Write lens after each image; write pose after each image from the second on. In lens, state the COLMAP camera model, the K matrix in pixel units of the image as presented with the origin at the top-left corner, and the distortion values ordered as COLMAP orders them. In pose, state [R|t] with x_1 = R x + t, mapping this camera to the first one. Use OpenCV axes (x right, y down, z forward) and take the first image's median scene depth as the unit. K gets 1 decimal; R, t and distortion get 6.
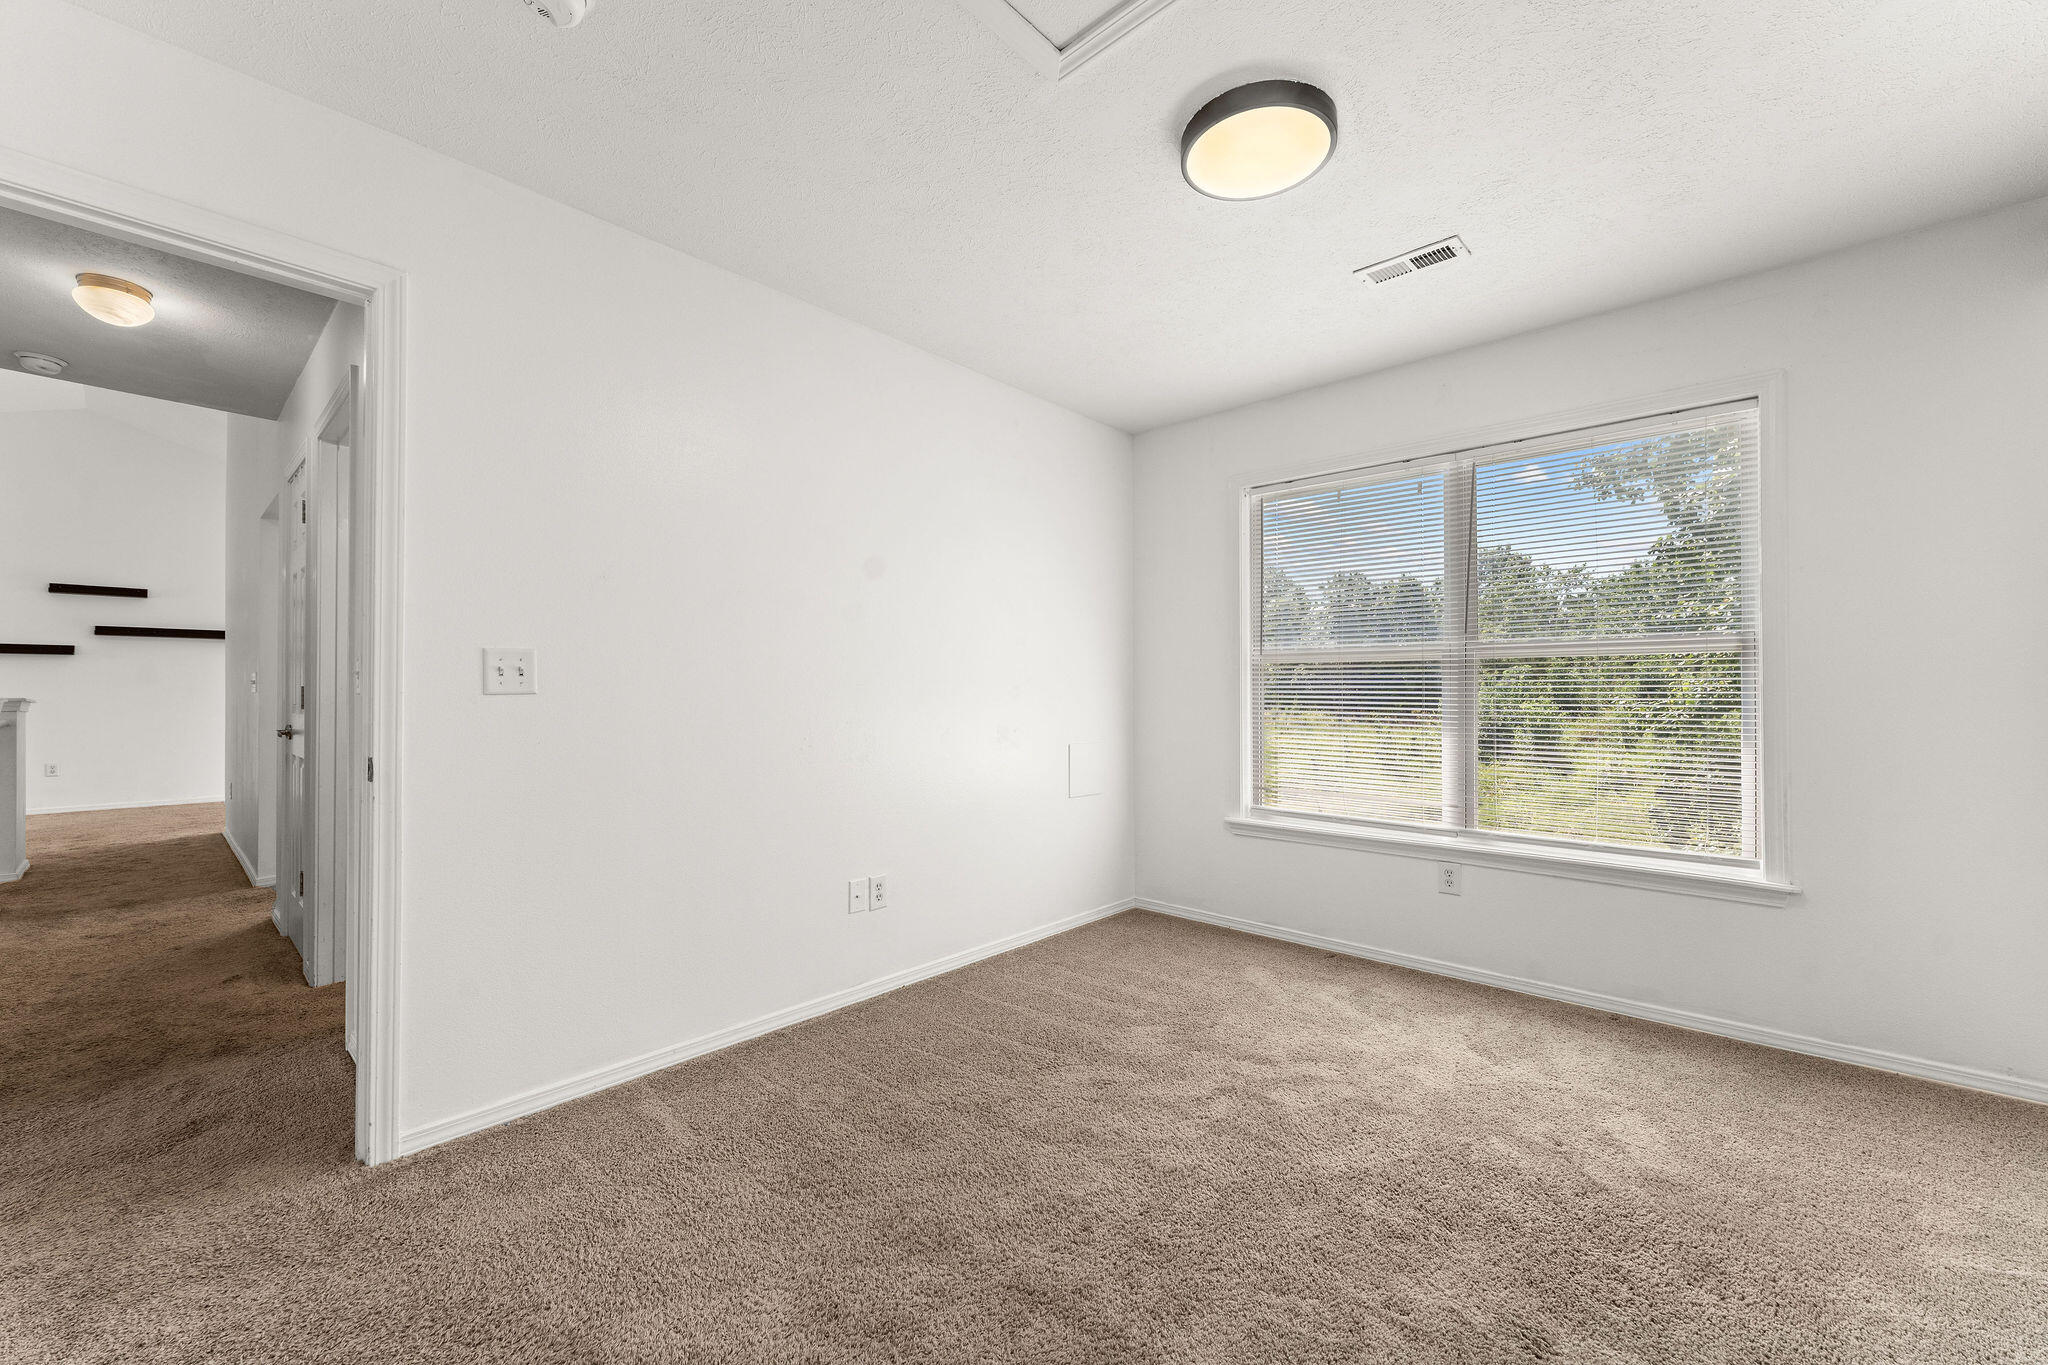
lens RADIAL K [[812.3, 0, 1015.2], [0, 812.3, 681.6], [0, 0, 1]] dist [0.000649, -0.000461]
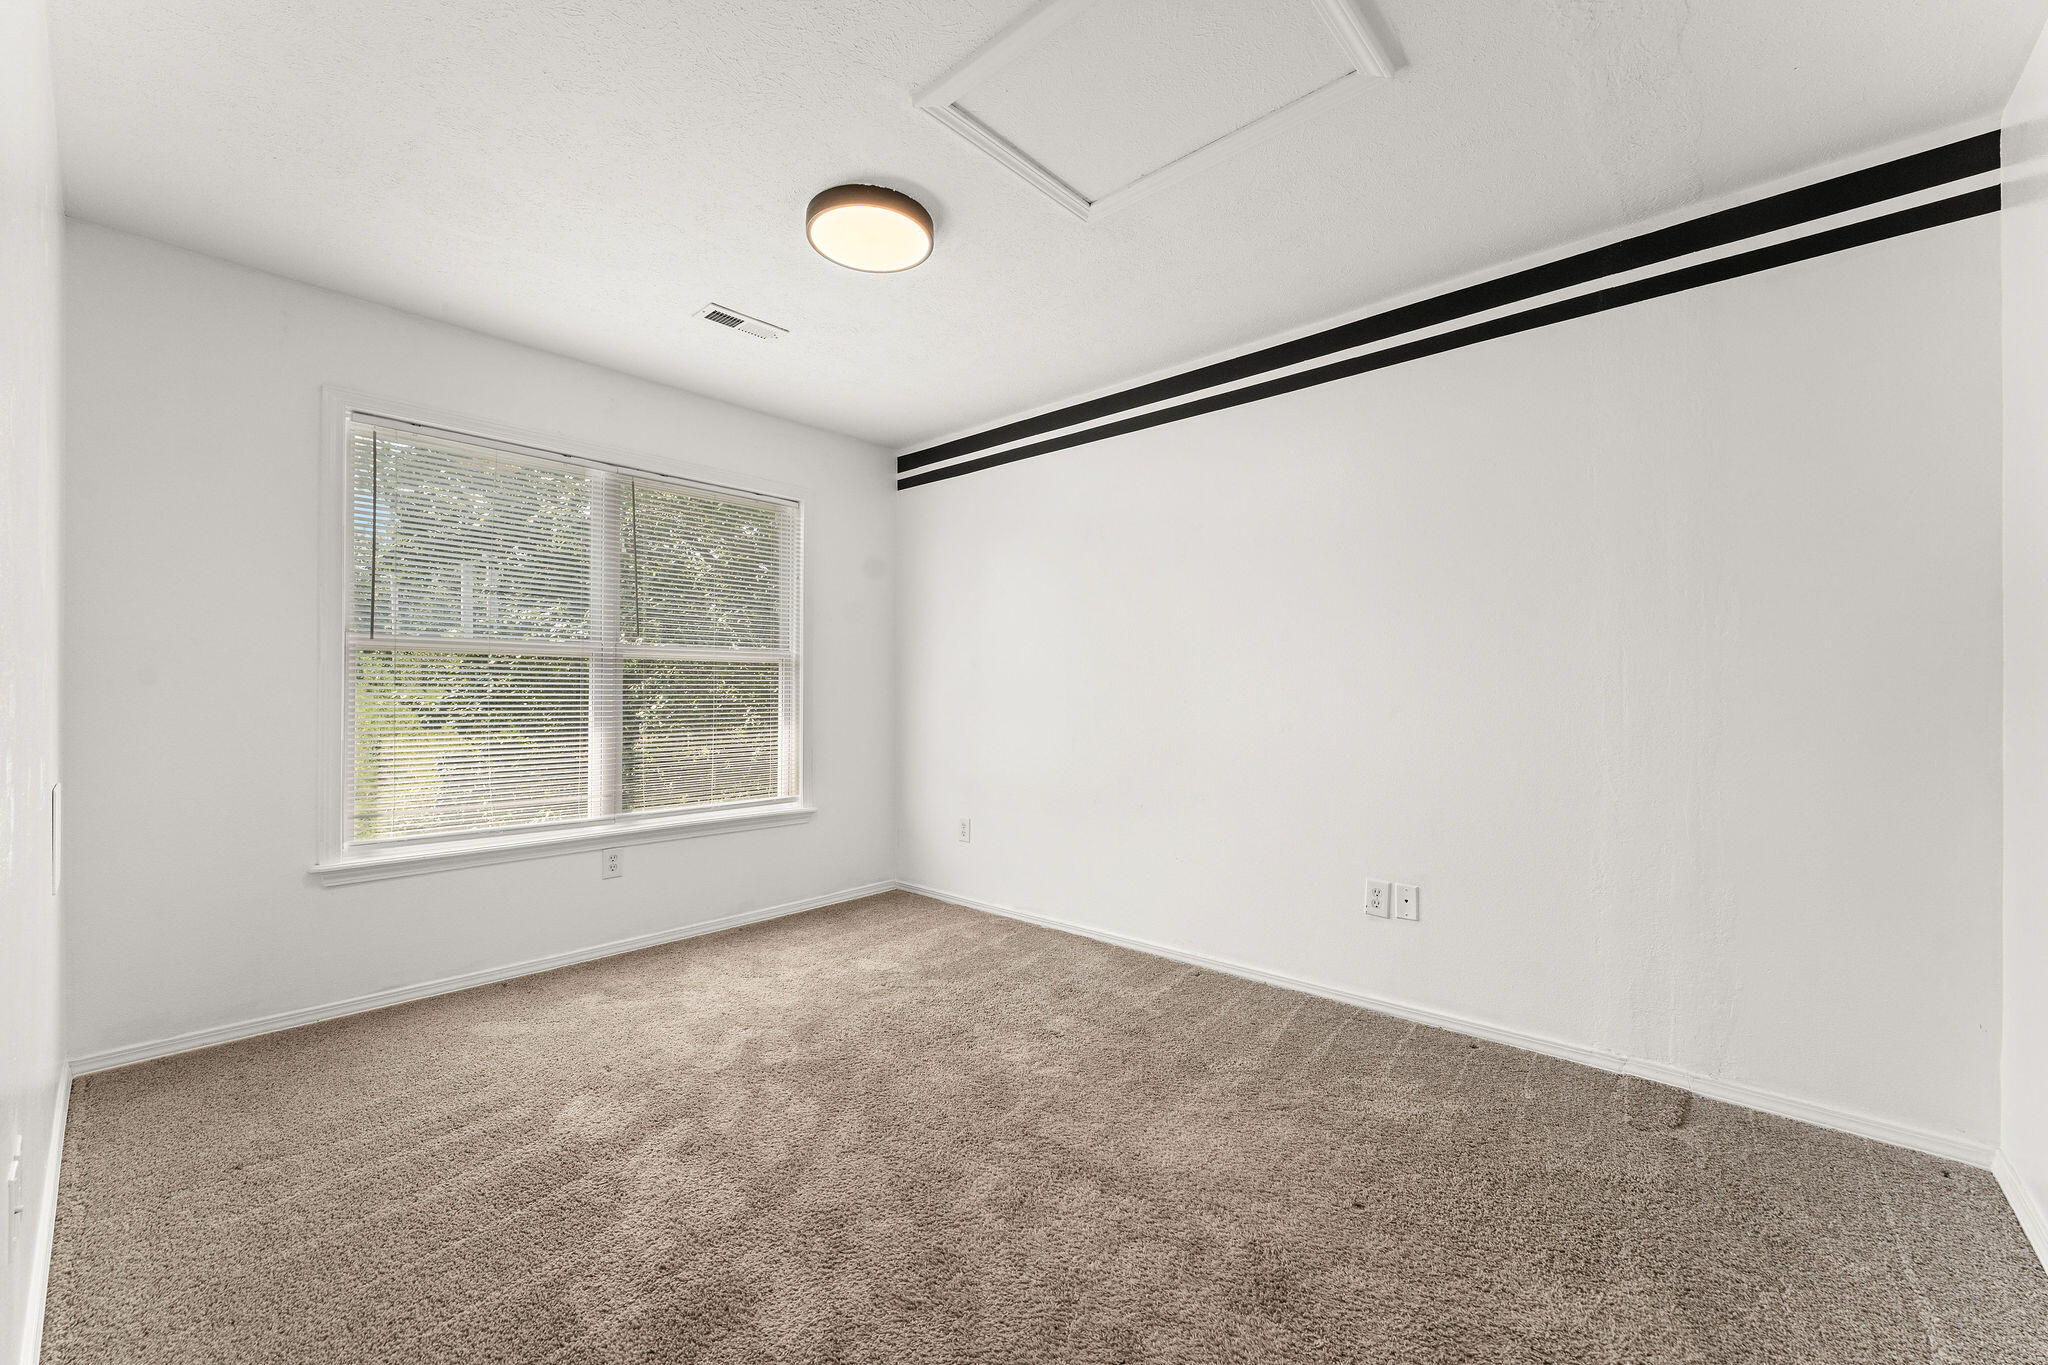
lens RADIAL K [[812.3, 0, 1019.9], [0, 812.3, 674.8], [0, 0, 1]] dist [0.000649, -0.000461]
pose [[-0.009276, 0.019920, 0.999759, -0.620889], [-0.014090, 0.999700, -0.020049, 0.009851], [-0.999858, -0.014272, -0.008993, 0.546563]]
